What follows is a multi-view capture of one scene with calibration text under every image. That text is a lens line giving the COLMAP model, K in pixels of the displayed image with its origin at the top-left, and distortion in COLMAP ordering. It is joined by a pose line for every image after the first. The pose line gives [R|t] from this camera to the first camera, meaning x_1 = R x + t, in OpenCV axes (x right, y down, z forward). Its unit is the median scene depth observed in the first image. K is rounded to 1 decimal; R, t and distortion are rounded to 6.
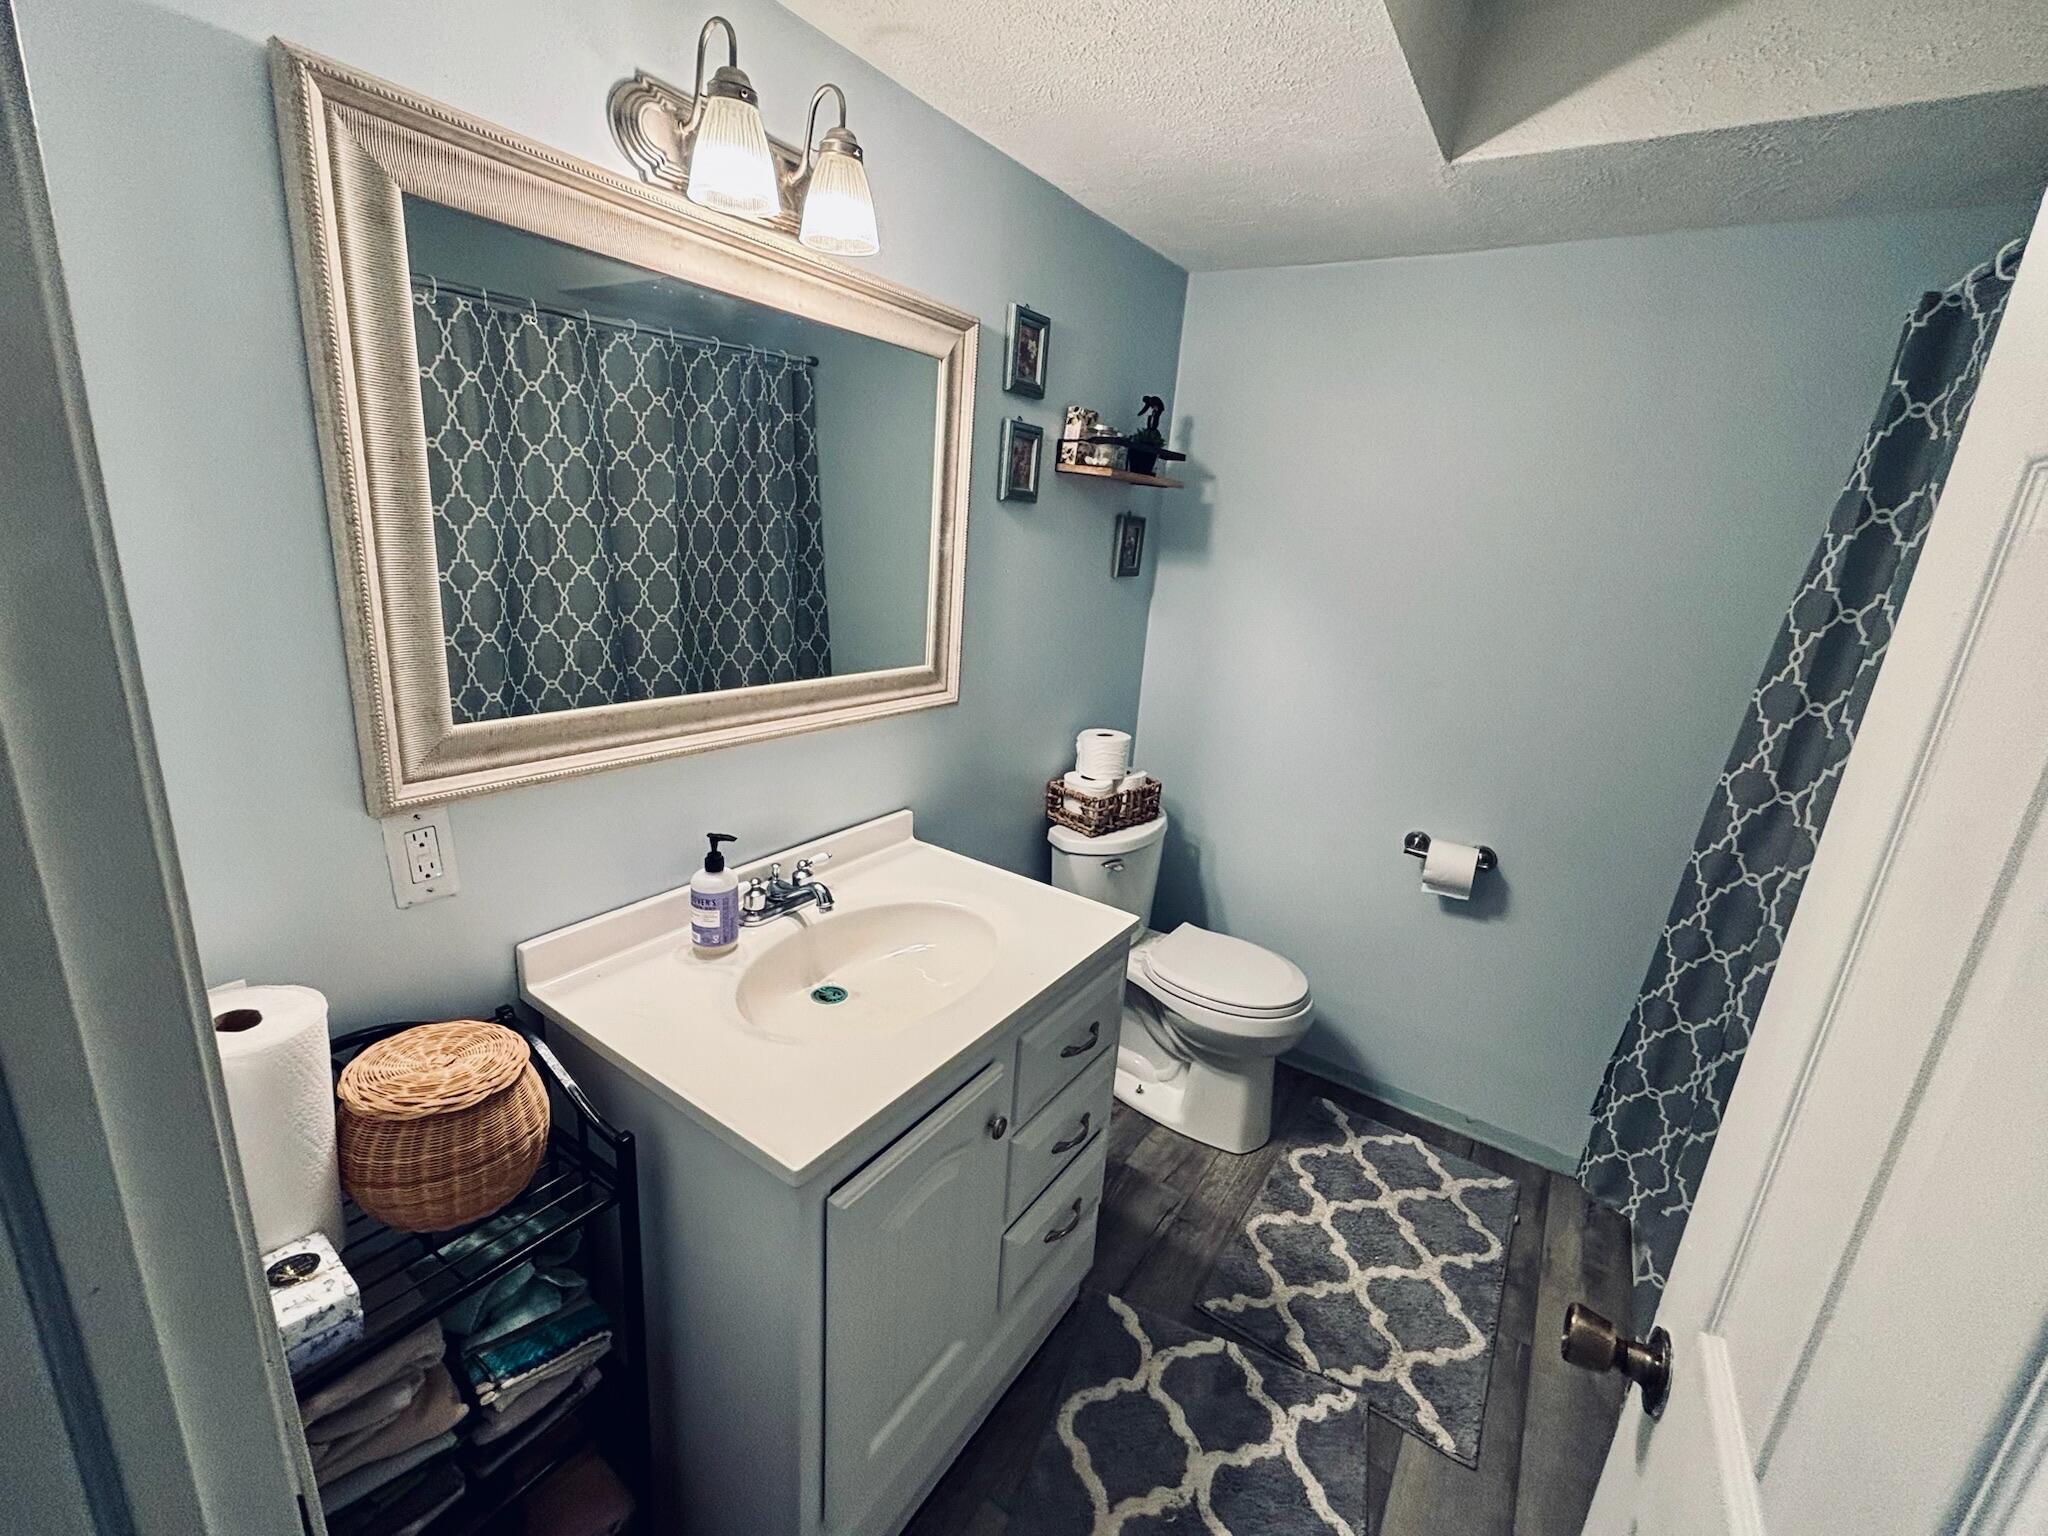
lens RADIAL K [[830.7, 0, 1024.0], [0, 830.7, 768.0], [0, 0, 1]] dist [0.014375, -0.000353]
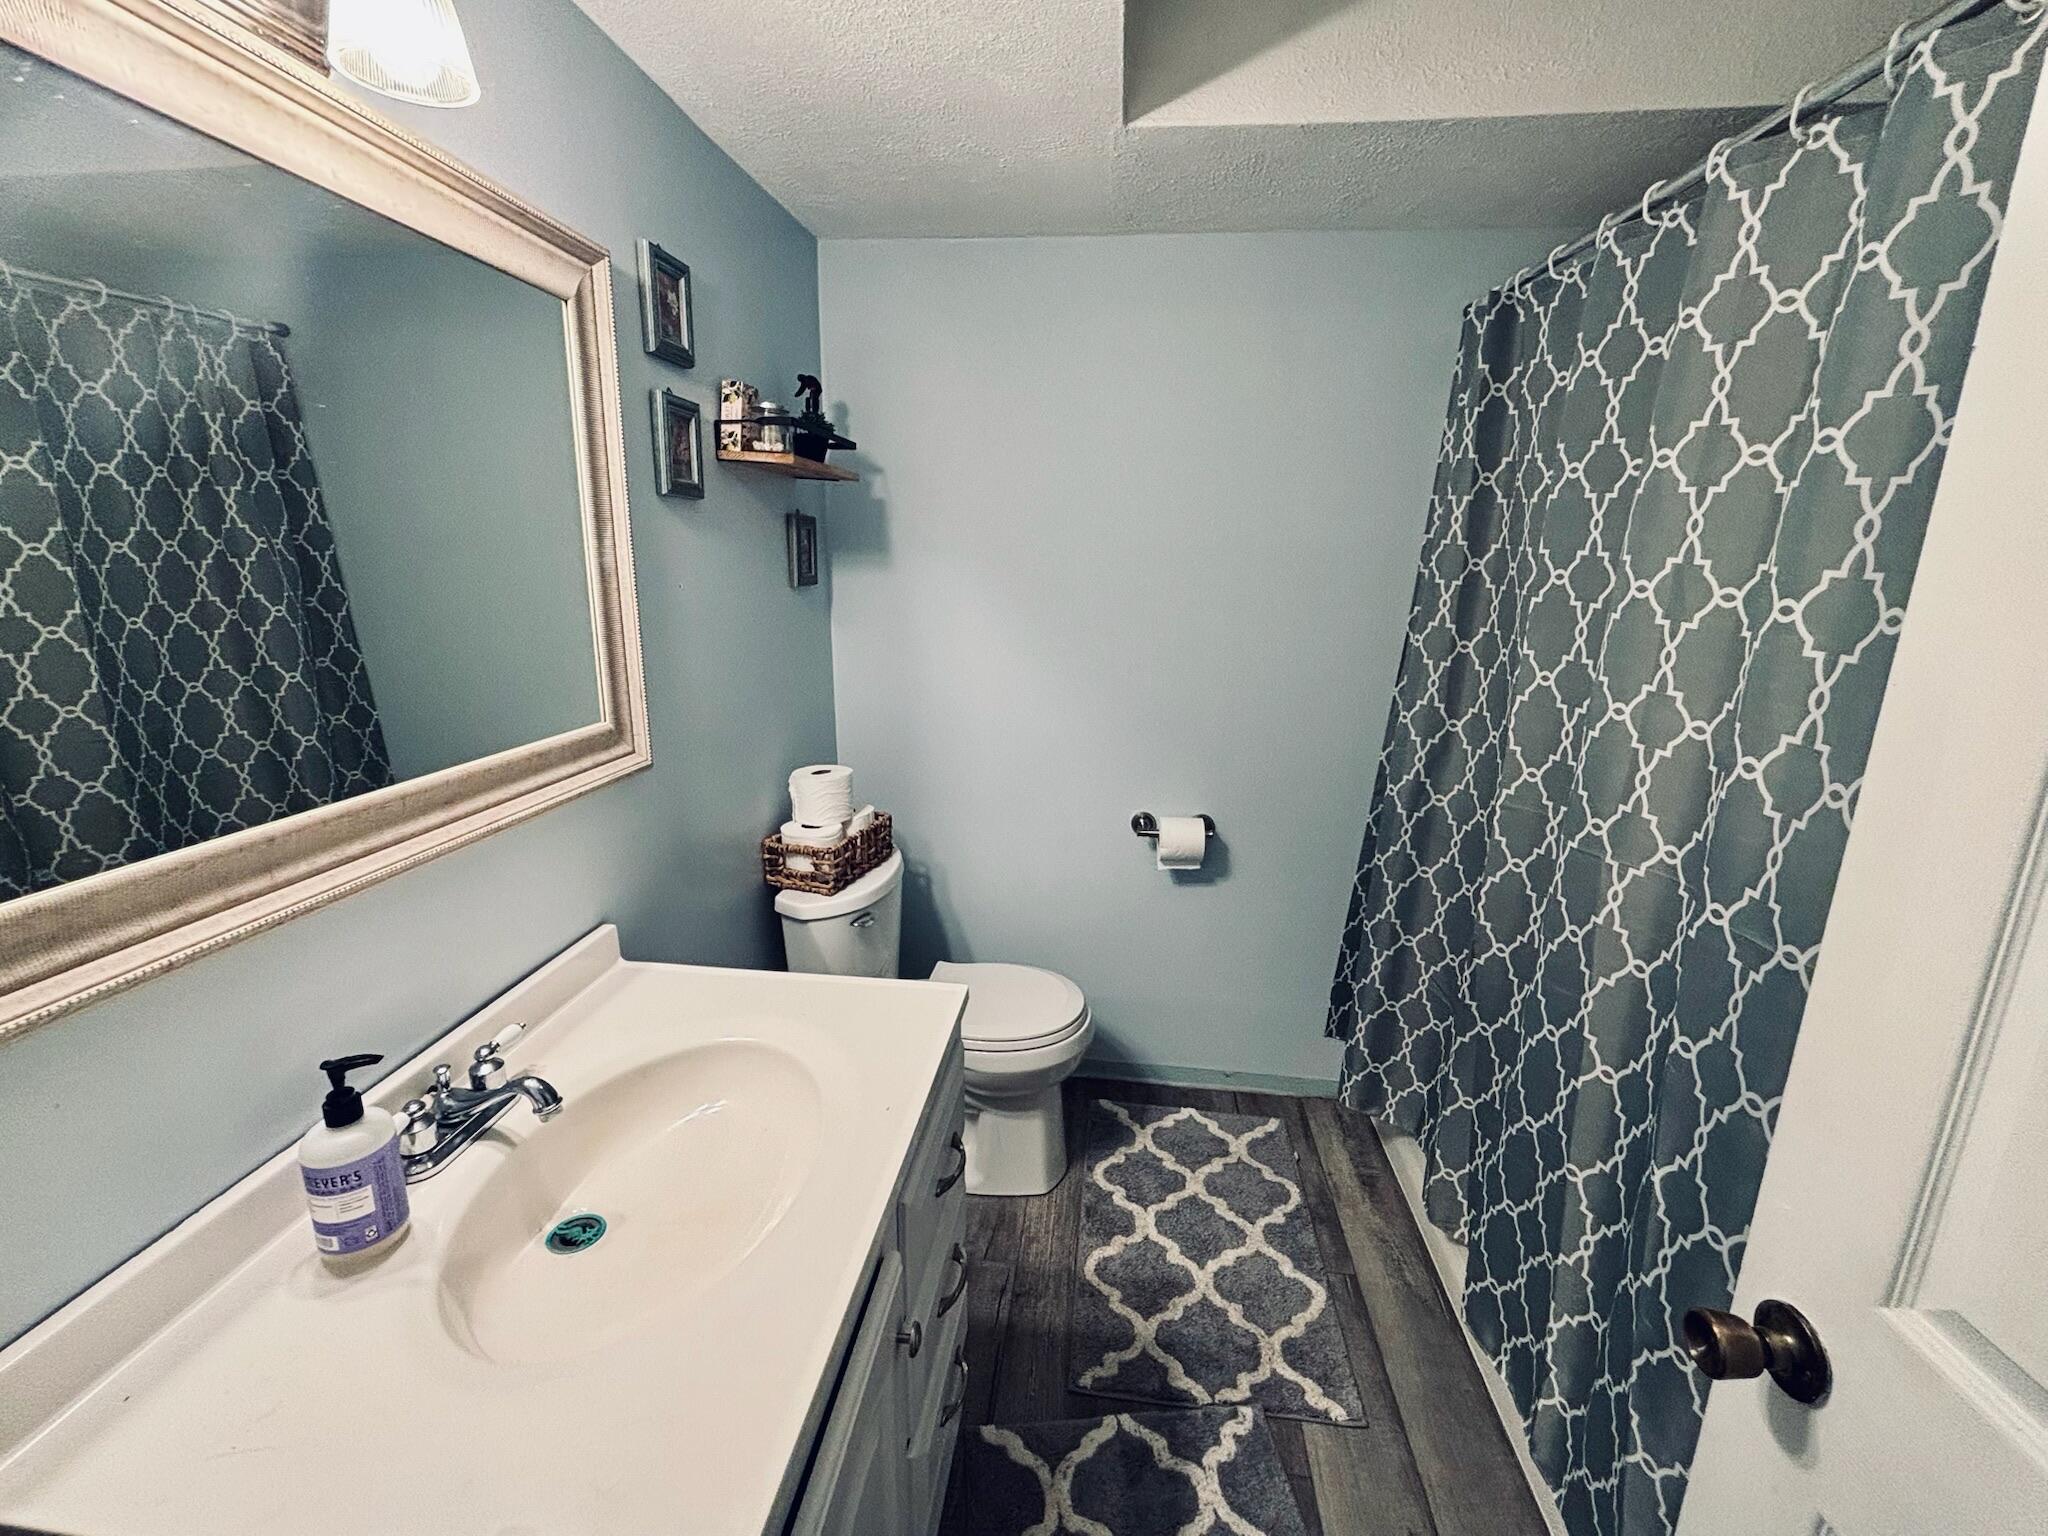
lens RADIAL K [[856.4, 0, 1024.0], [0, 856.4, 768.0], [0, 0, 1]] dist [-0.003223, 0.004029]
pose [[0.892085, -0.171355, 0.418116, -0.092474], [0.178859, 0.983640, 0.021512, -0.029286], [-0.414961, 0.055593, 0.908139, 0.142847]]
